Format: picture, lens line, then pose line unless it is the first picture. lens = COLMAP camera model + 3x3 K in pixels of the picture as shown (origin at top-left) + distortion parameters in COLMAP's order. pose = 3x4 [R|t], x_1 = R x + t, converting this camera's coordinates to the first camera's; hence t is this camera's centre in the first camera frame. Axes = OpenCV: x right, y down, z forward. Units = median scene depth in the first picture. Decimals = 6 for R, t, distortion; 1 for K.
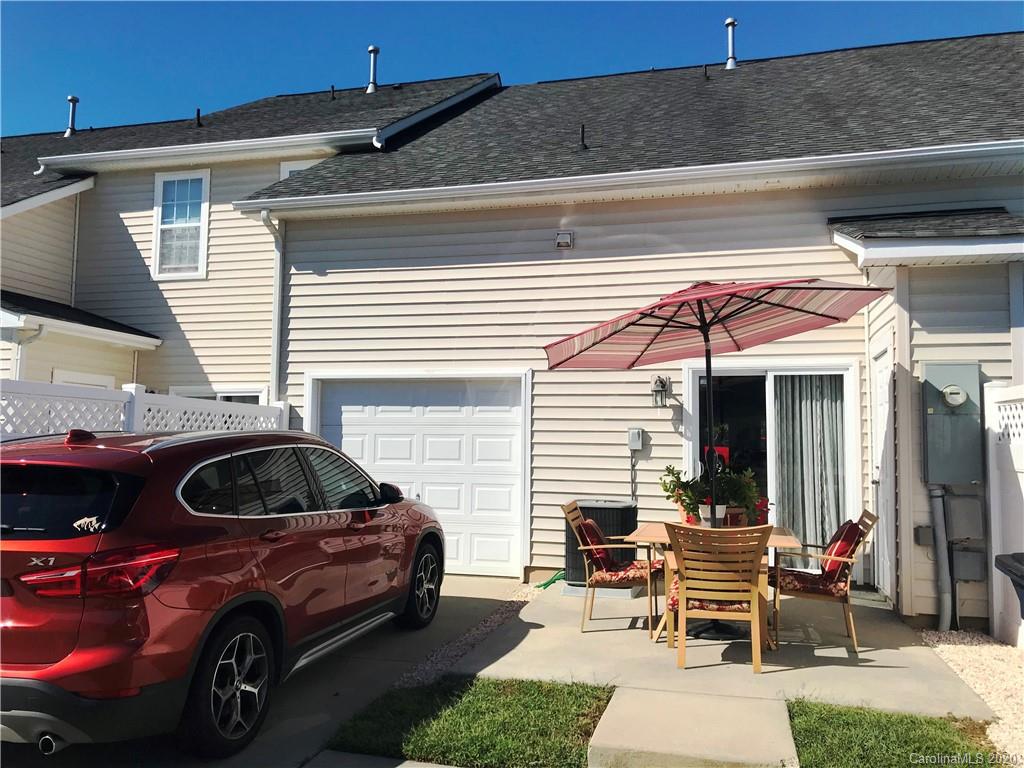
lens RADIAL K [[847.7, 0, 511.1], [0, 847.7, 384.4], [0, 0, 1]] dist [0.011661, -0.008739]
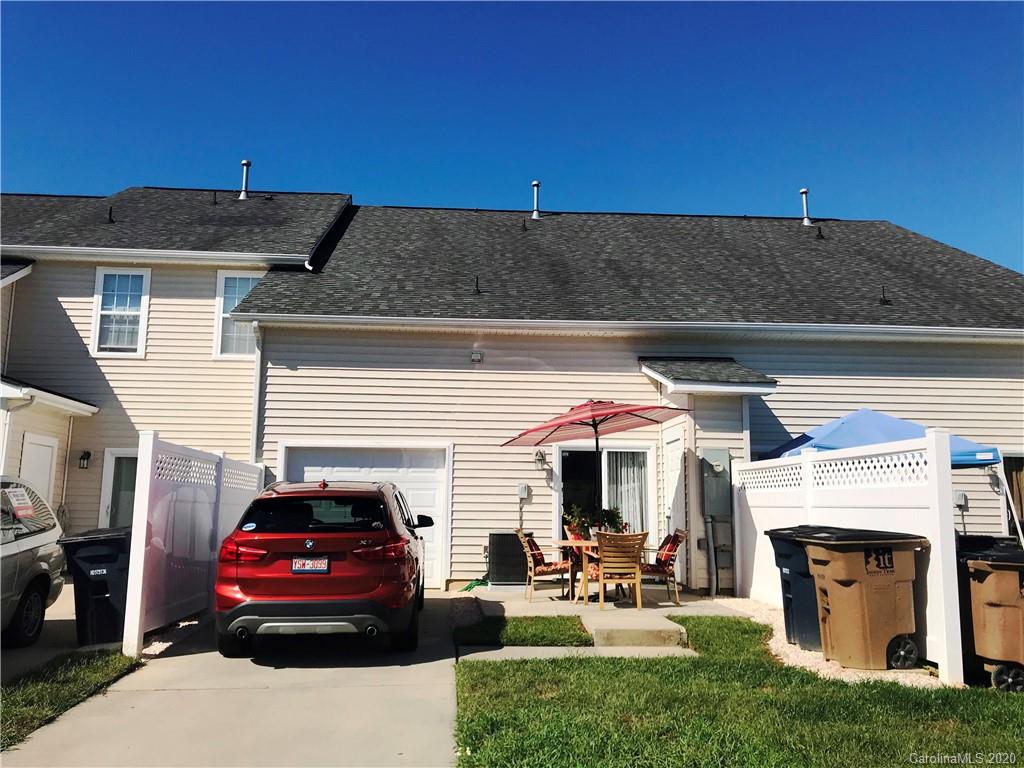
lens RADIAL K [[854.1, 0, 516.2], [0, 854.1, 379.3], [0, 0, 1]] dist [0.083672, -0.158536]
pose [[0.943327, 0.047257, 0.328484, -0.367844], [-0.021366, 0.996404, -0.081989, -0.009434], [-0.331177, 0.070324, 0.940944, -0.448111]]
